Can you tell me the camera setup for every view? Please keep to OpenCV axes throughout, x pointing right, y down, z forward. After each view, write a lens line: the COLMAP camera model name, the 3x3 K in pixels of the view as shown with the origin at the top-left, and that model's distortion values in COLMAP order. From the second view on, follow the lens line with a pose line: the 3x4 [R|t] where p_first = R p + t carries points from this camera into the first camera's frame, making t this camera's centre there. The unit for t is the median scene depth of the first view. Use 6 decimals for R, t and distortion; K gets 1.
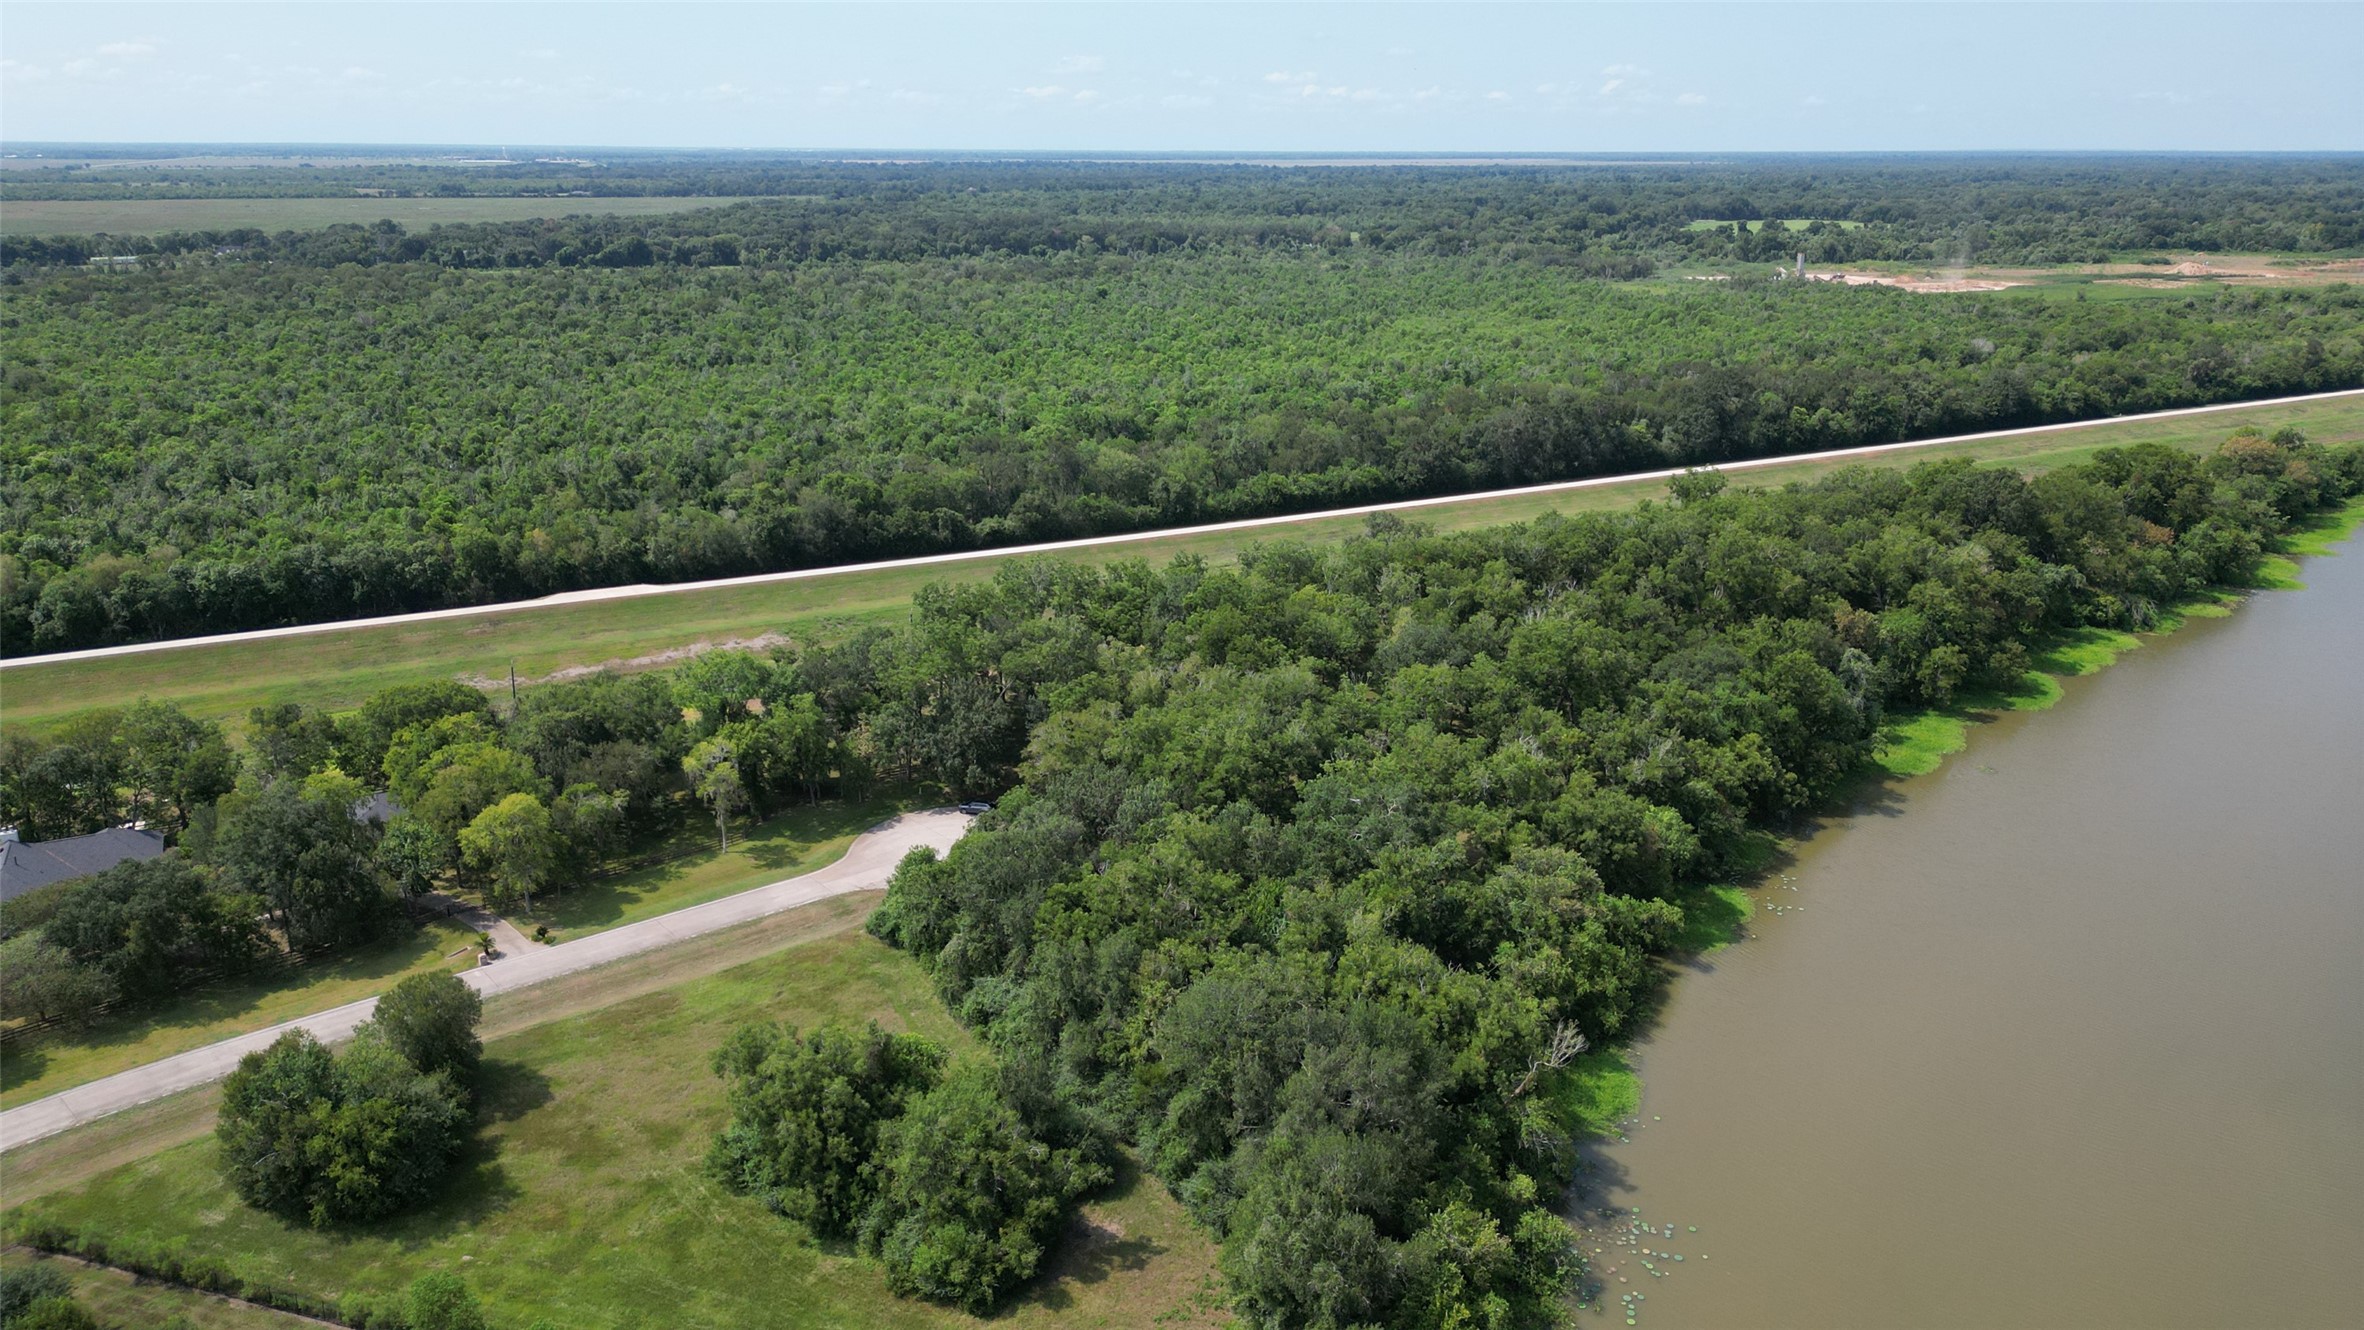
lens RADIAL K [[1653.4, 0, 1182.0], [0, 1653.4, 665.0], [0, 0, 1]] dist [0.071734, -0.066753]
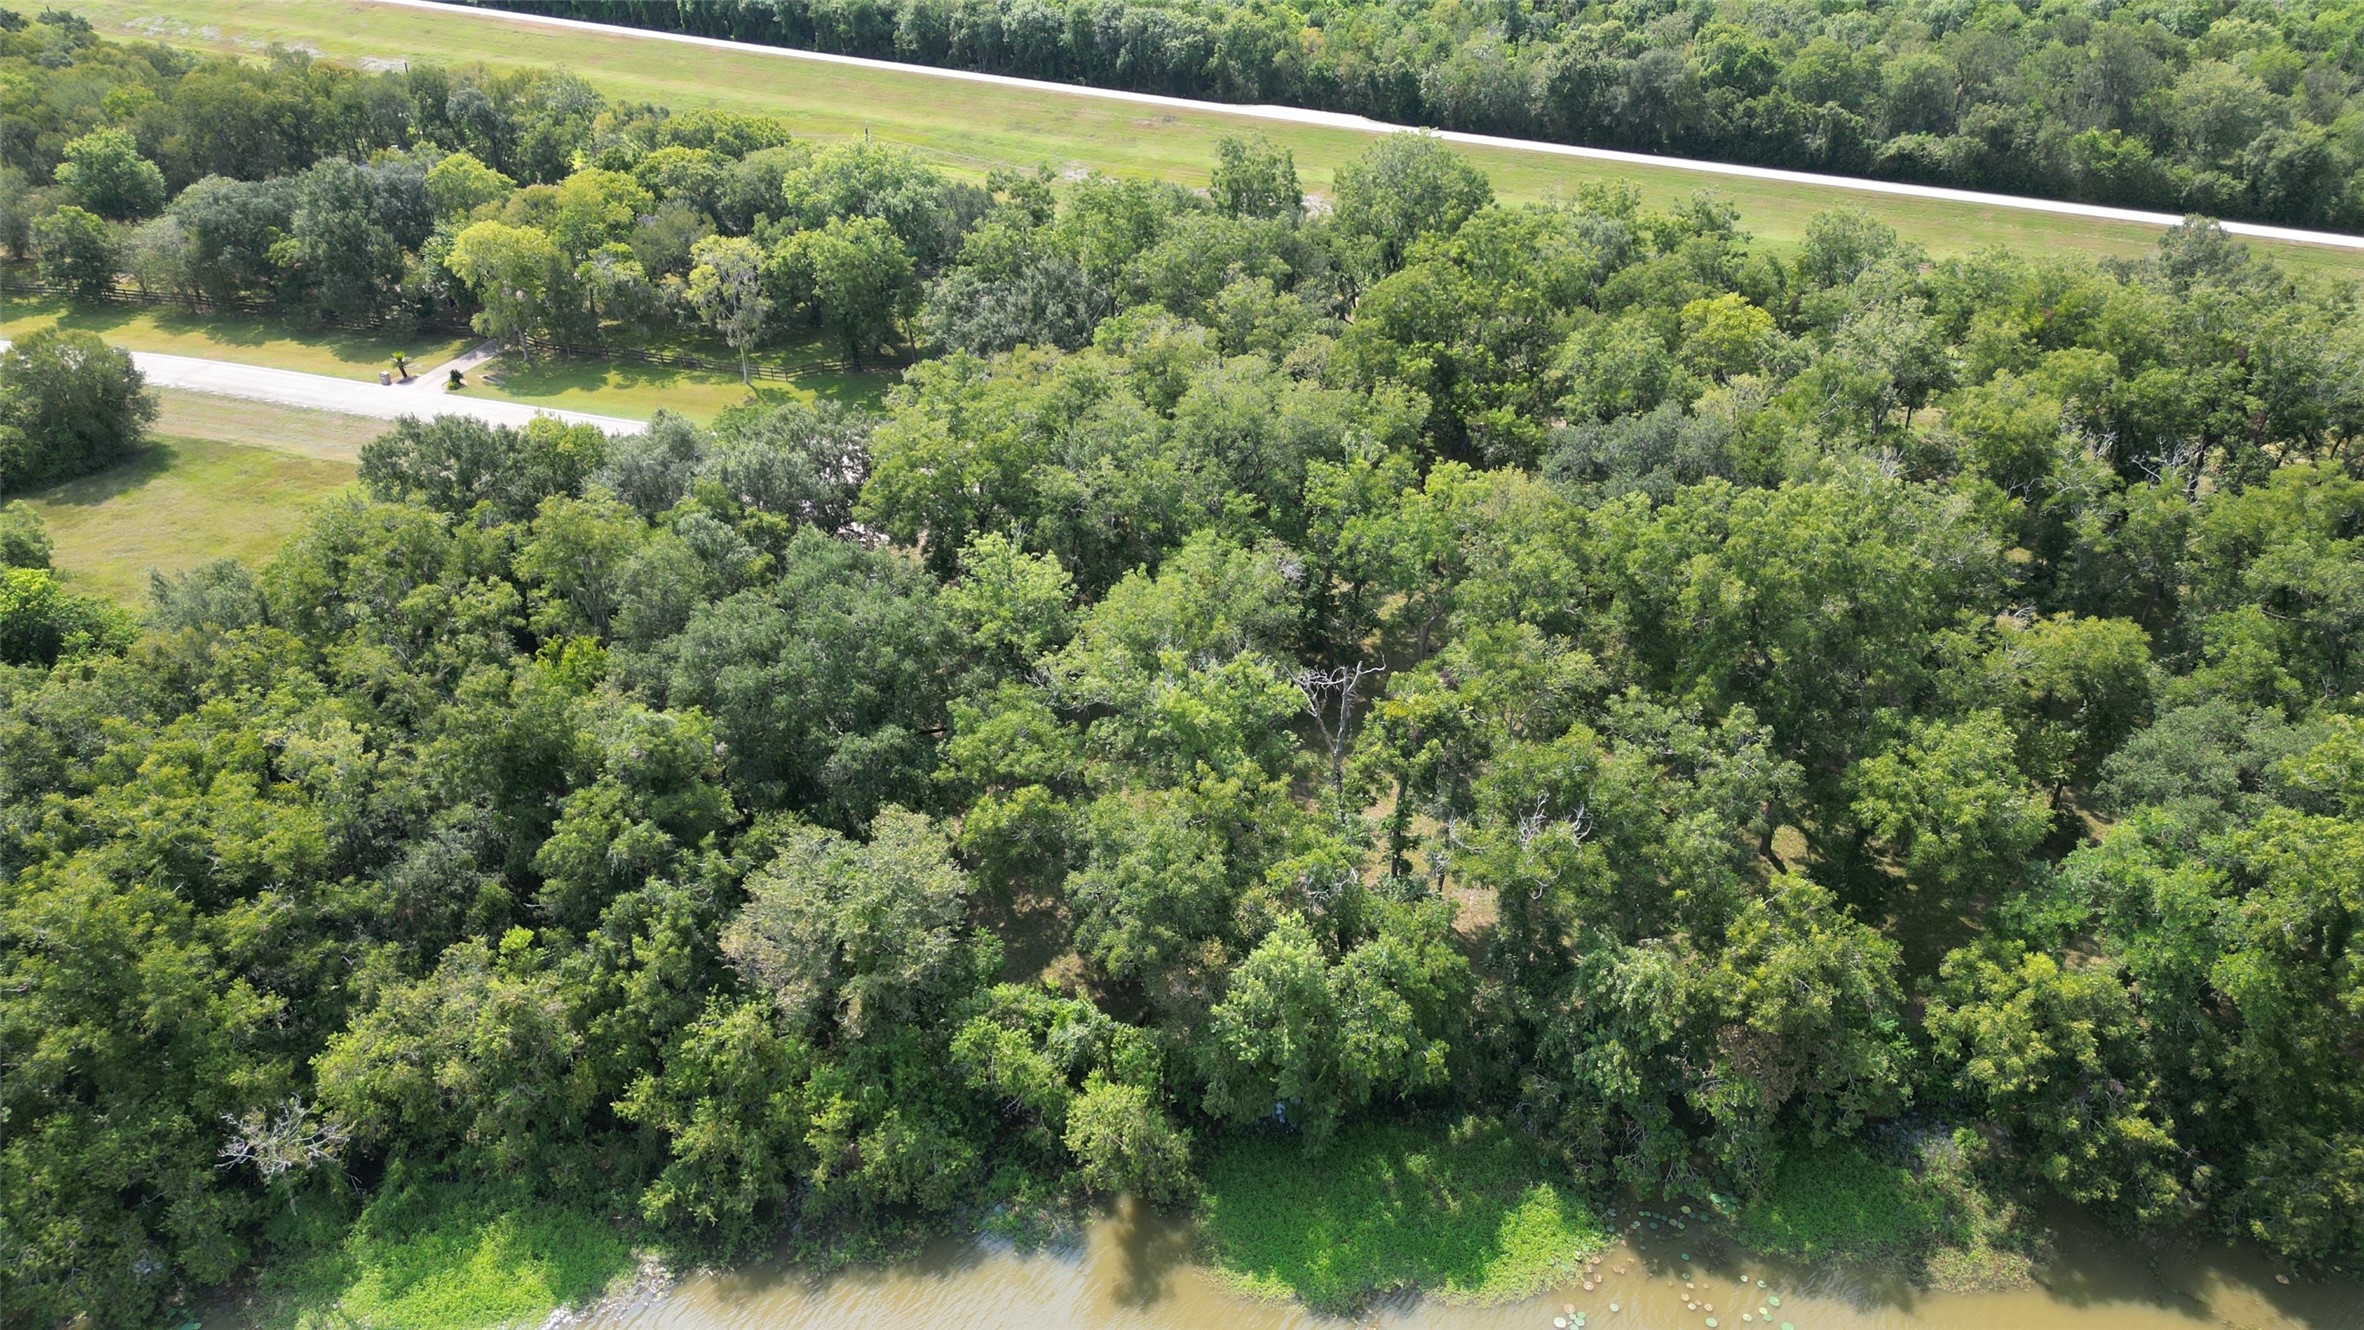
lens RADIAL K [[1653.9, 0, 1180.7], [0, 1653.9, 670.3], [0, 0, 1]] dist [0.081690, -0.086601]
pose [[0.563712, 0.426784, -0.707166, 0.403172], [-0.254132, 0.904250, 0.343147, -0.078747], [0.785904, -0.013722, 0.618196, 0.546536]]
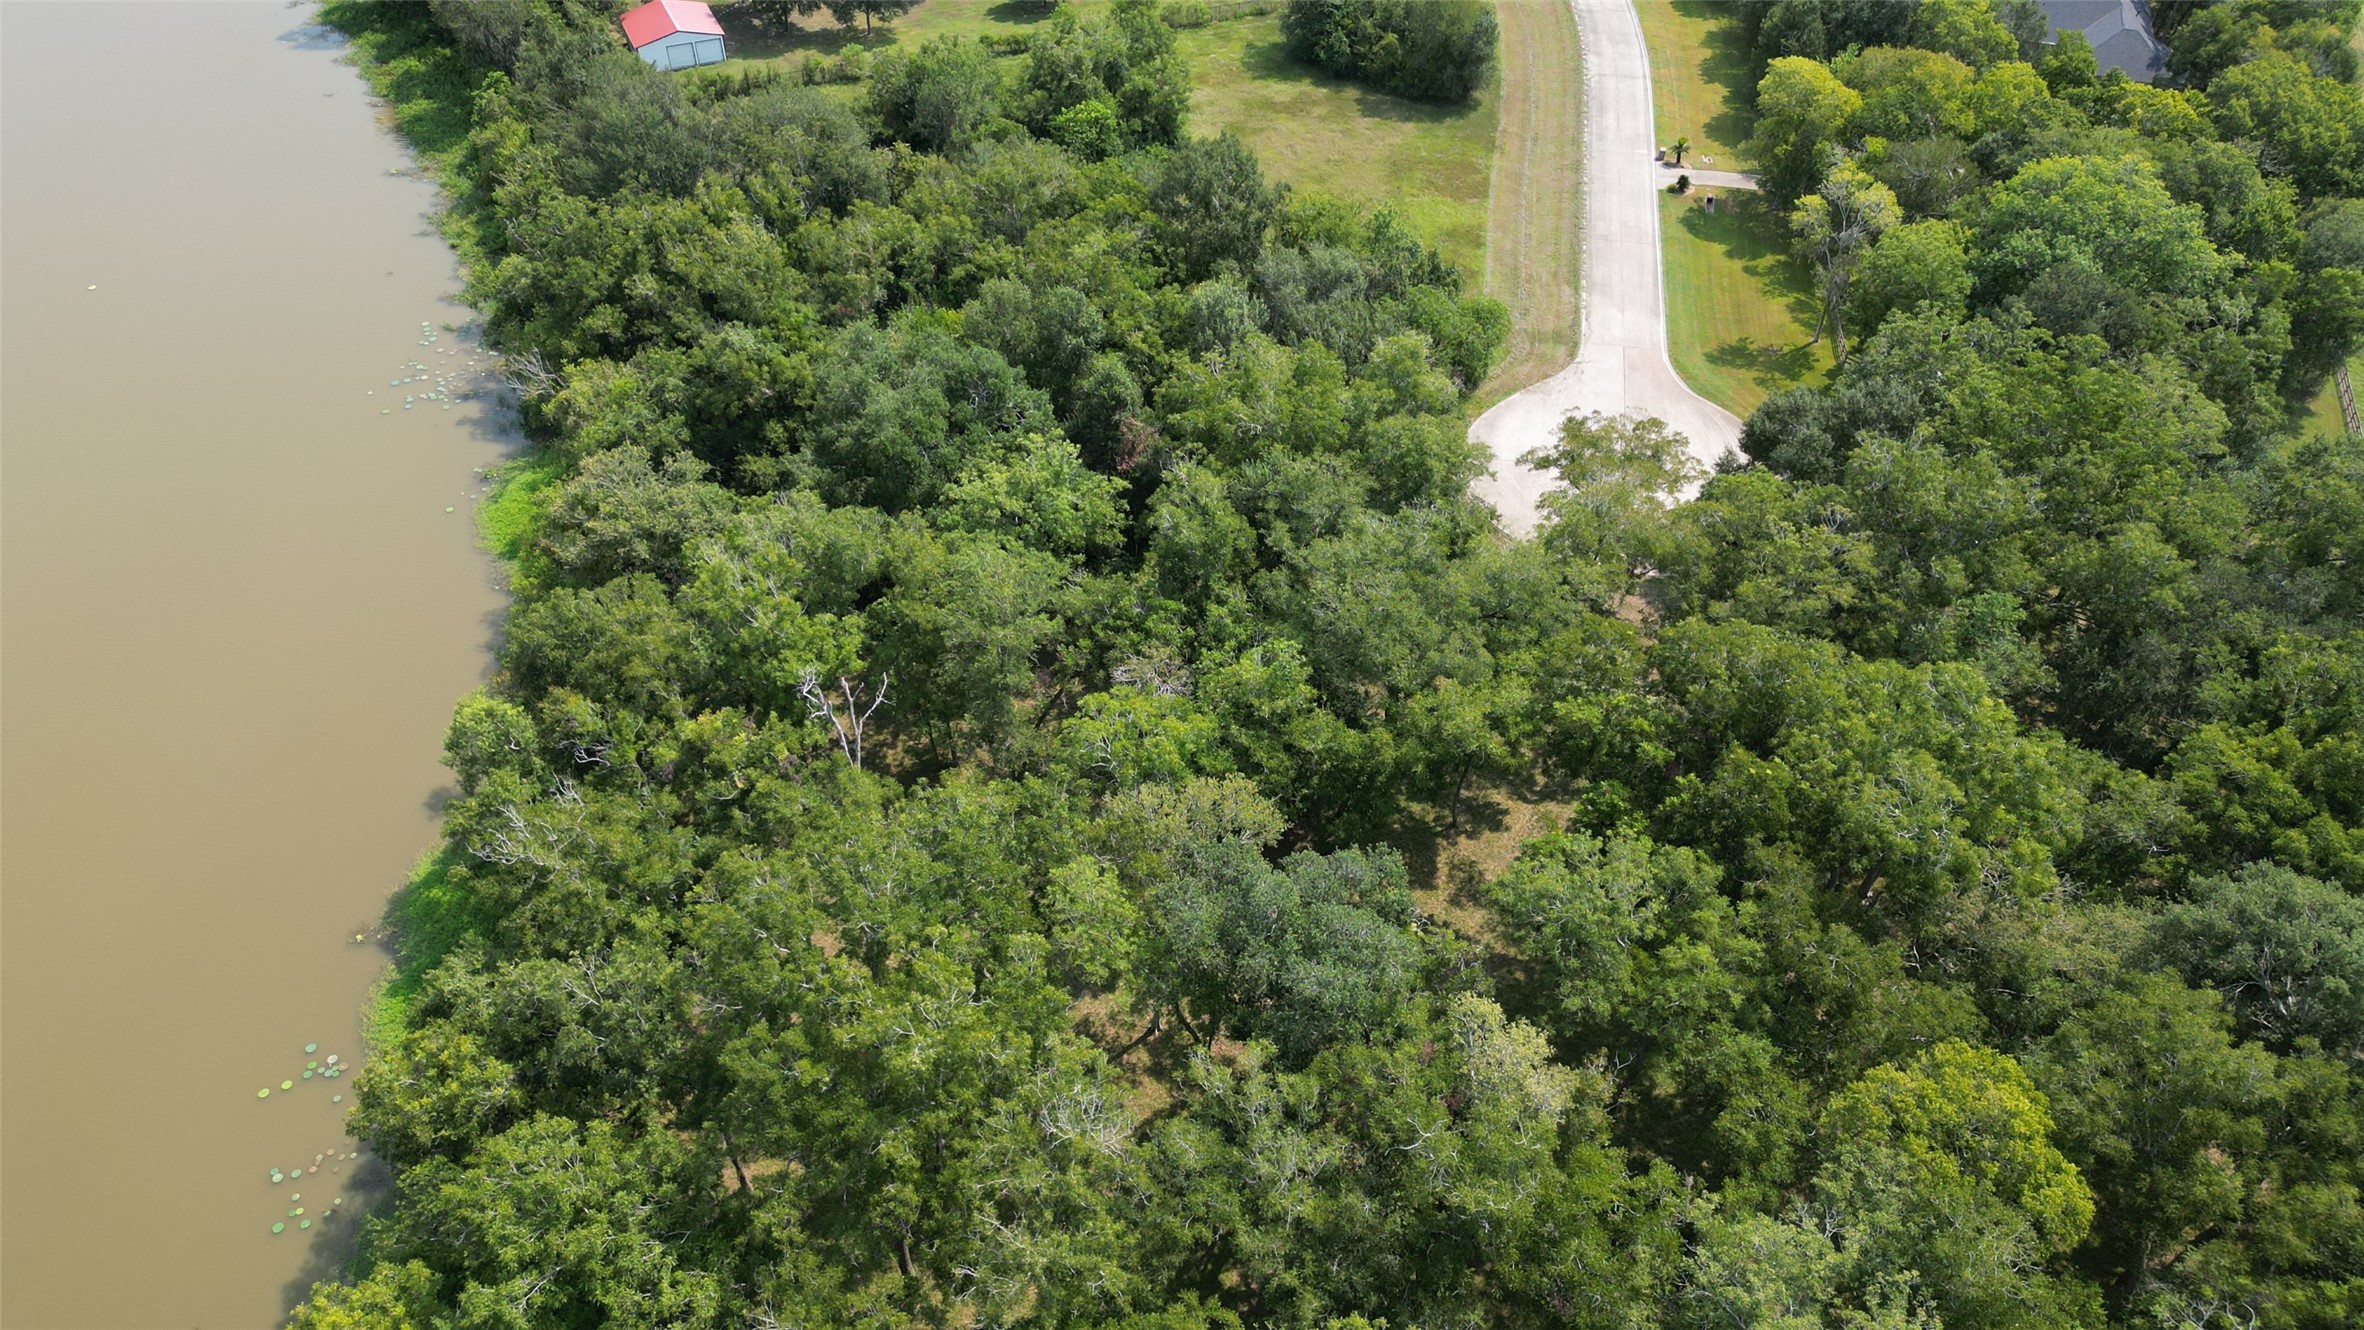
lens RADIAL K [[1653.9, 0, 1180.7], [0, 1653.9, 670.3], [0, 0, 1]] dist [0.081690, -0.086601]
pose [[-0.757601, 0.435983, -0.485757, 0.279027], [-0.202583, 0.550397, 0.809953, -0.274358], [0.620485, 0.712027, -0.328658, 0.966129]]
